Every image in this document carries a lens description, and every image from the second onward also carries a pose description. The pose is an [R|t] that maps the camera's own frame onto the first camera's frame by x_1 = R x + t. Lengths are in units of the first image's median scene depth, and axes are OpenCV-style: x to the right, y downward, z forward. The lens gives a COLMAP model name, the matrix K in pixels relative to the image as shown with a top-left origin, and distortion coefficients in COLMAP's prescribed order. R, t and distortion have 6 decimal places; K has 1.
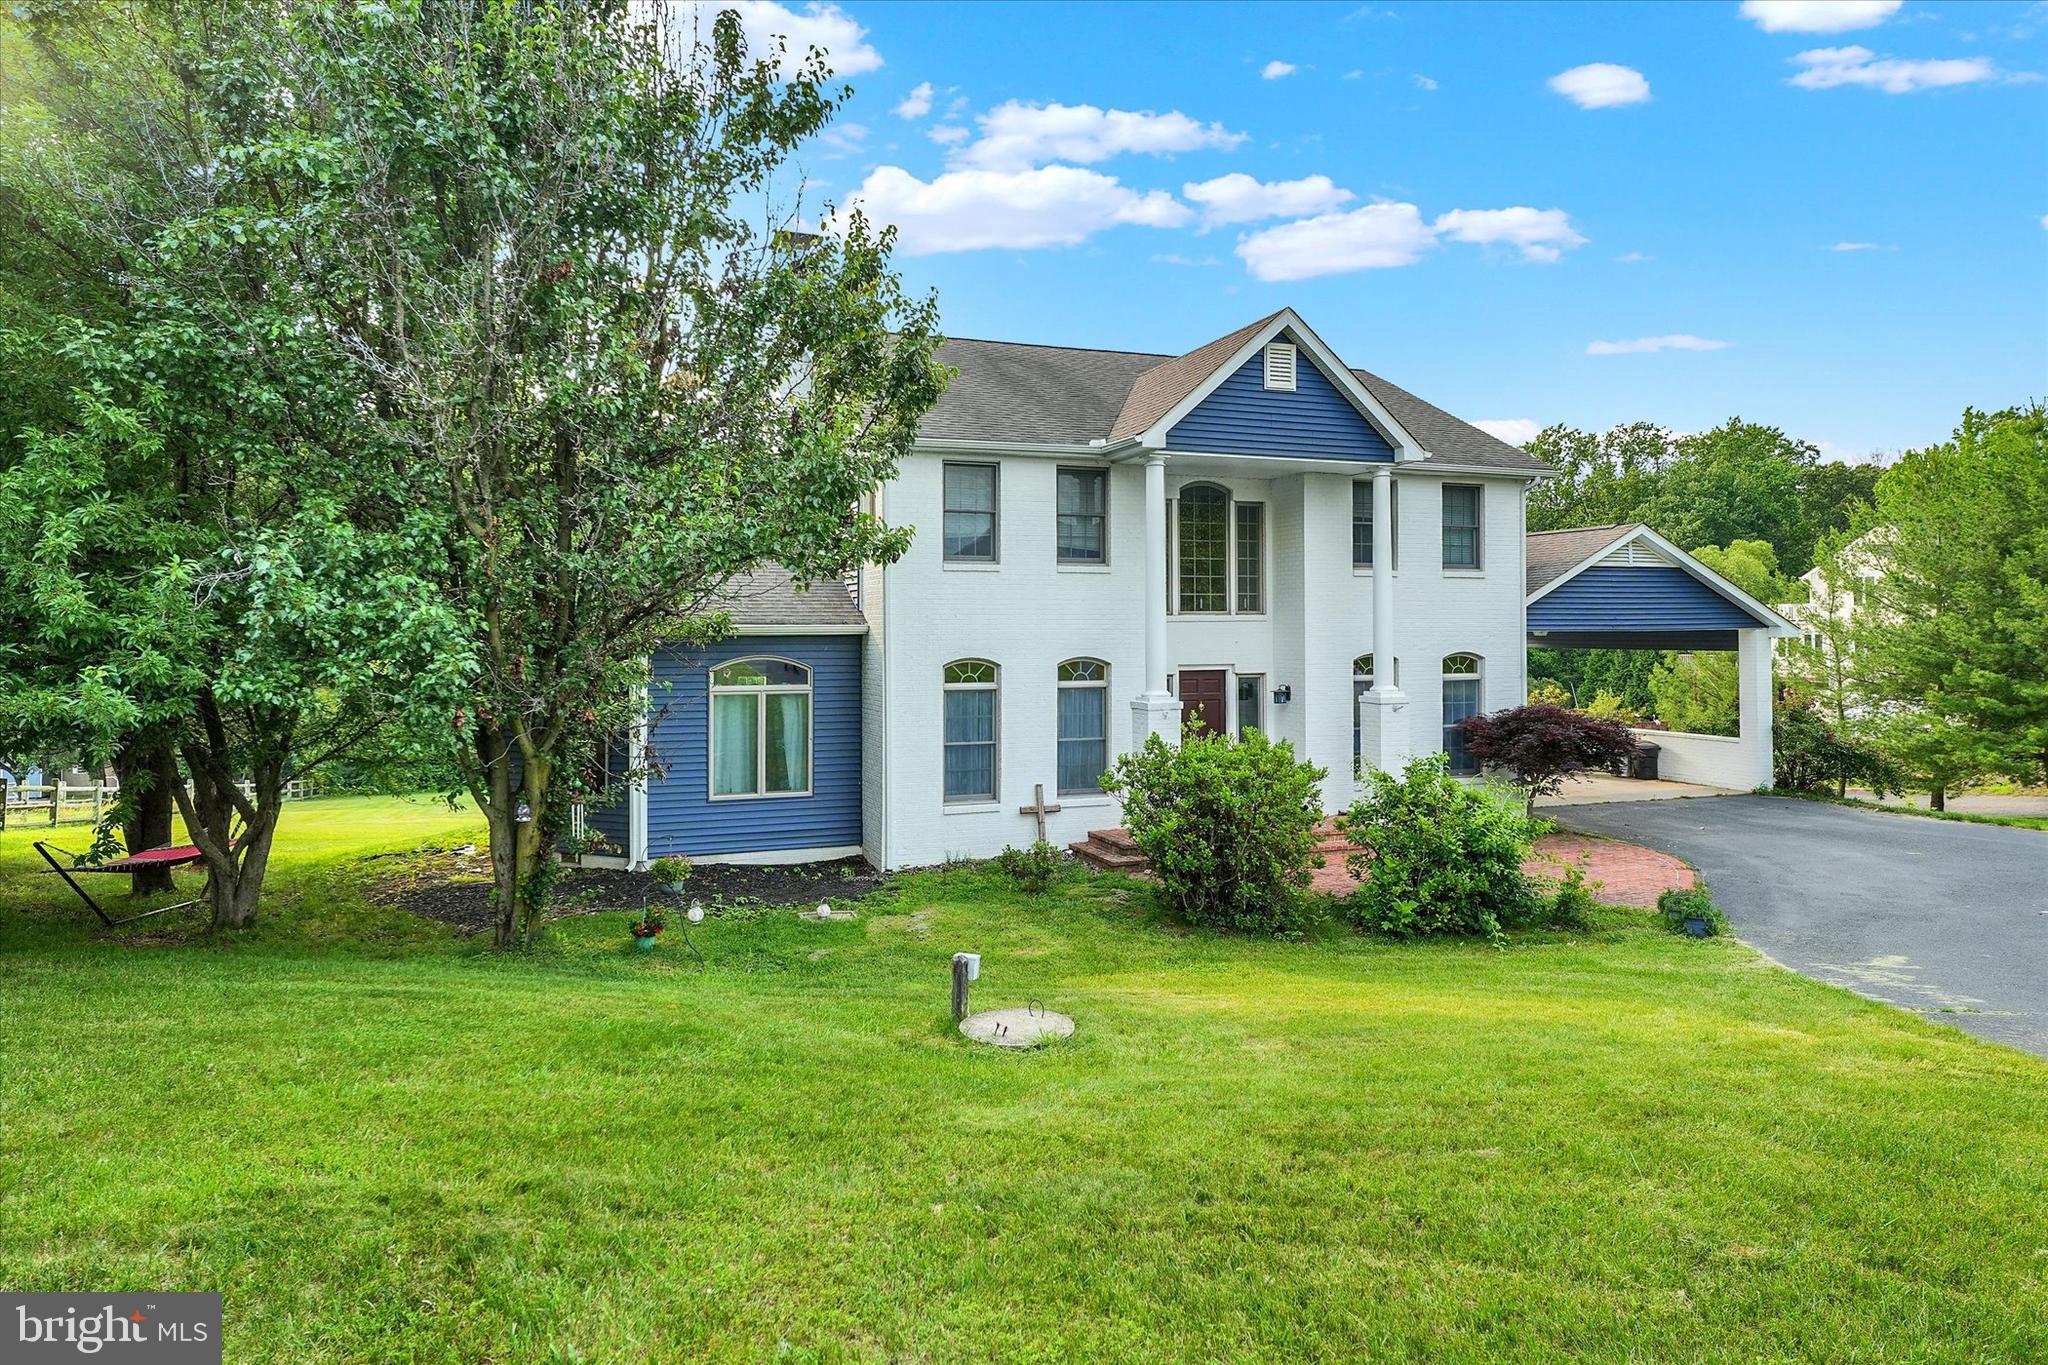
lens RADIAL K [[849.3, 0, 1020.5], [0, 849.3, 720.1], [0, 0, 1]] dist [0.001308, 0.000030]
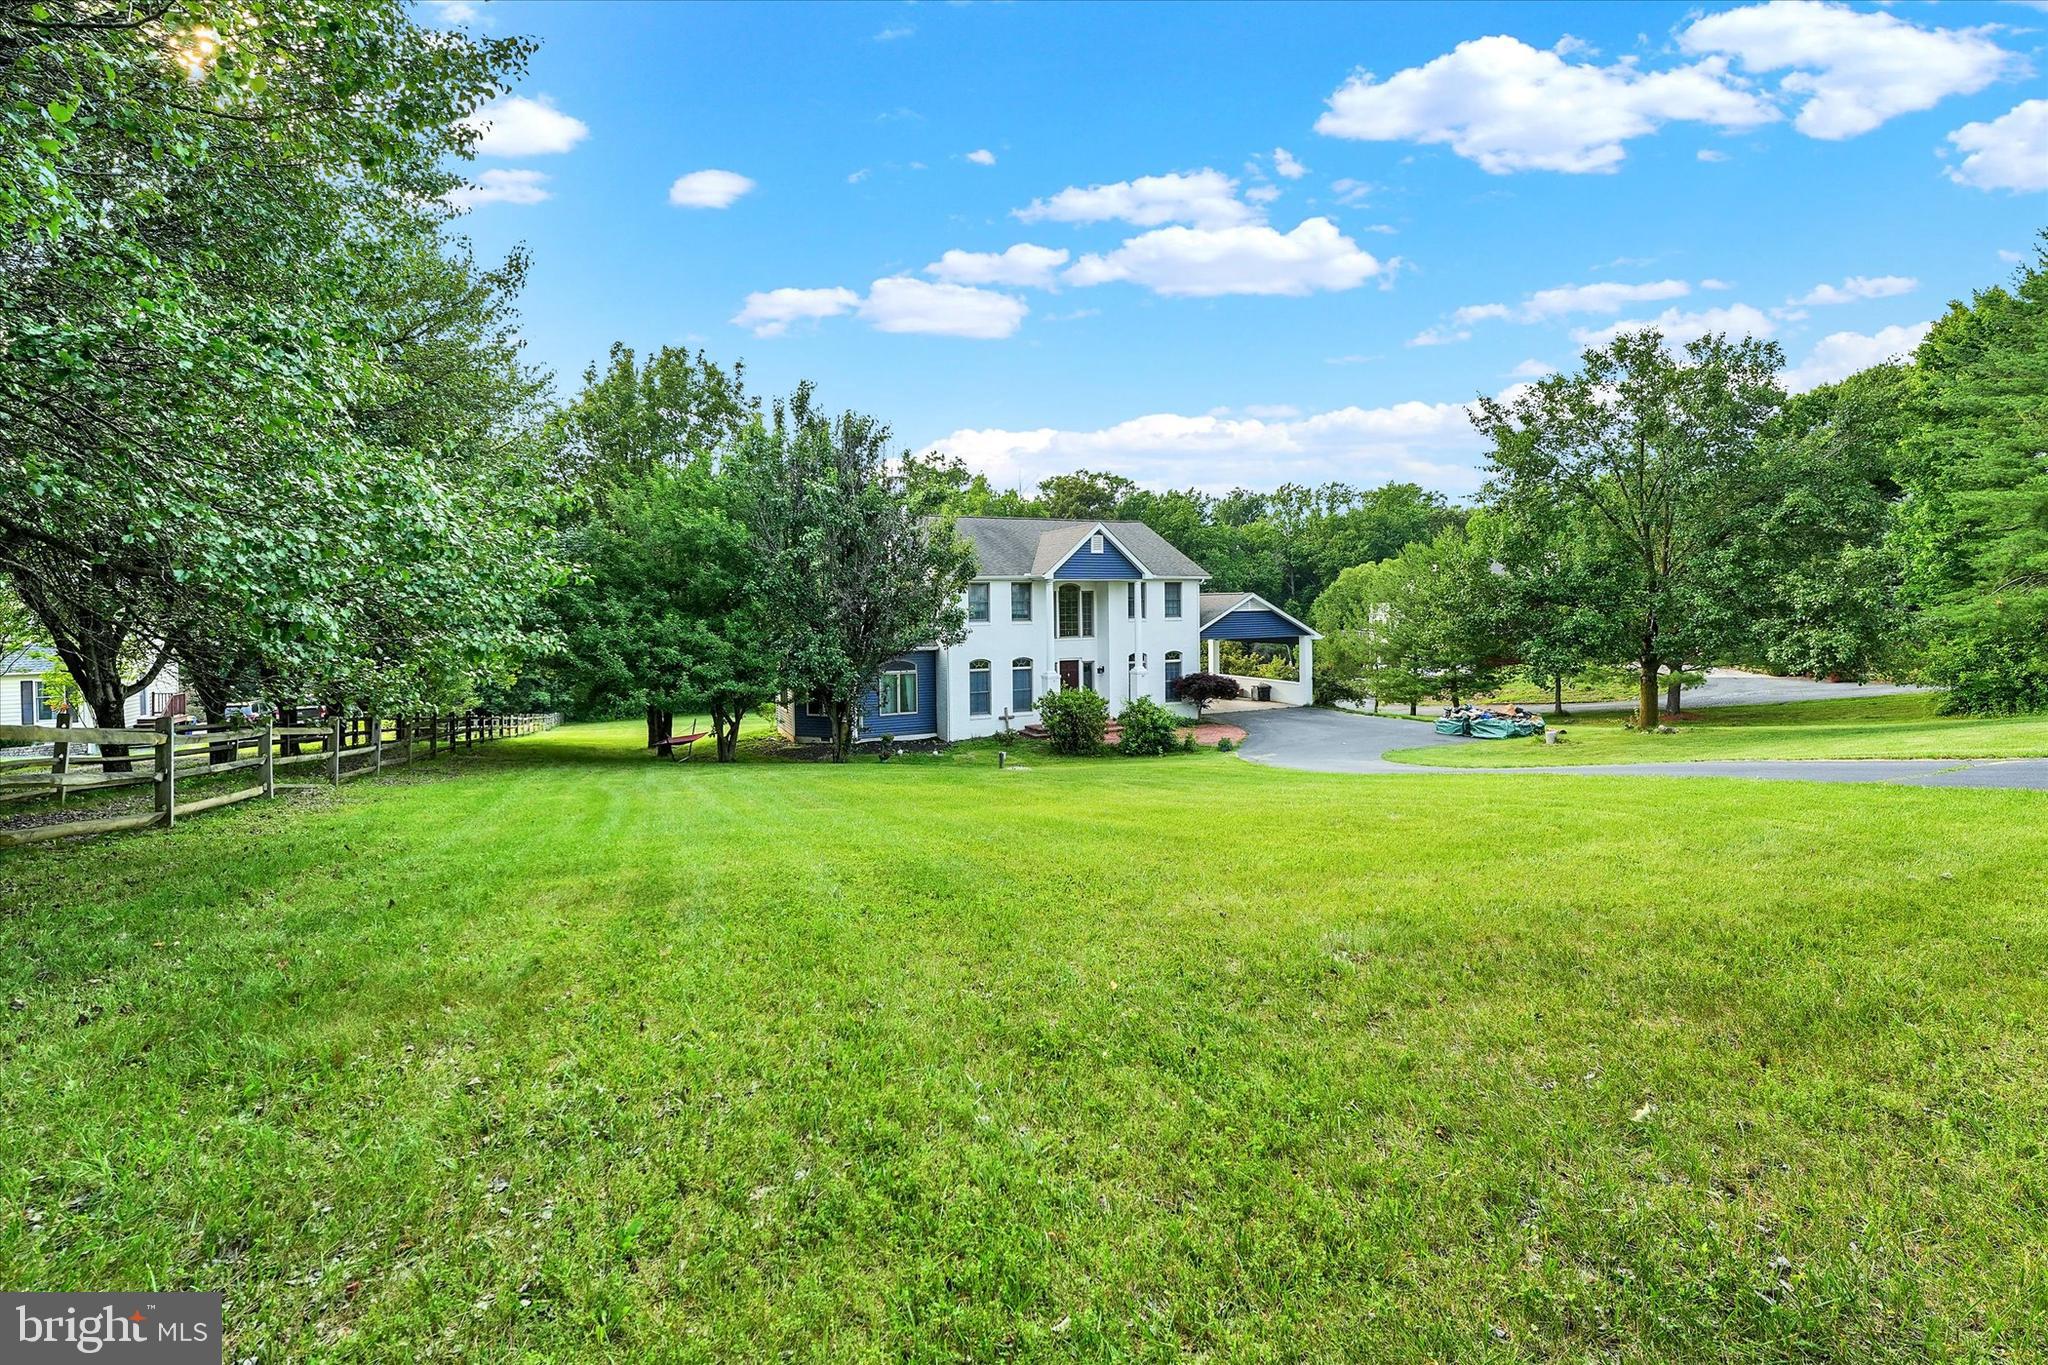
lens RADIAL K [[940.8, 0, 1021.9], [0, 940.8, 685.8], [0, 0, 1]] dist [-0.030392, 0.017118]
pose [[0.990240, -0.015568, 0.138497, -0.314328], [0.009568, 0.998991, 0.043884, -0.111736], [-0.139040, -0.042131, 0.989390, -1.766252]]
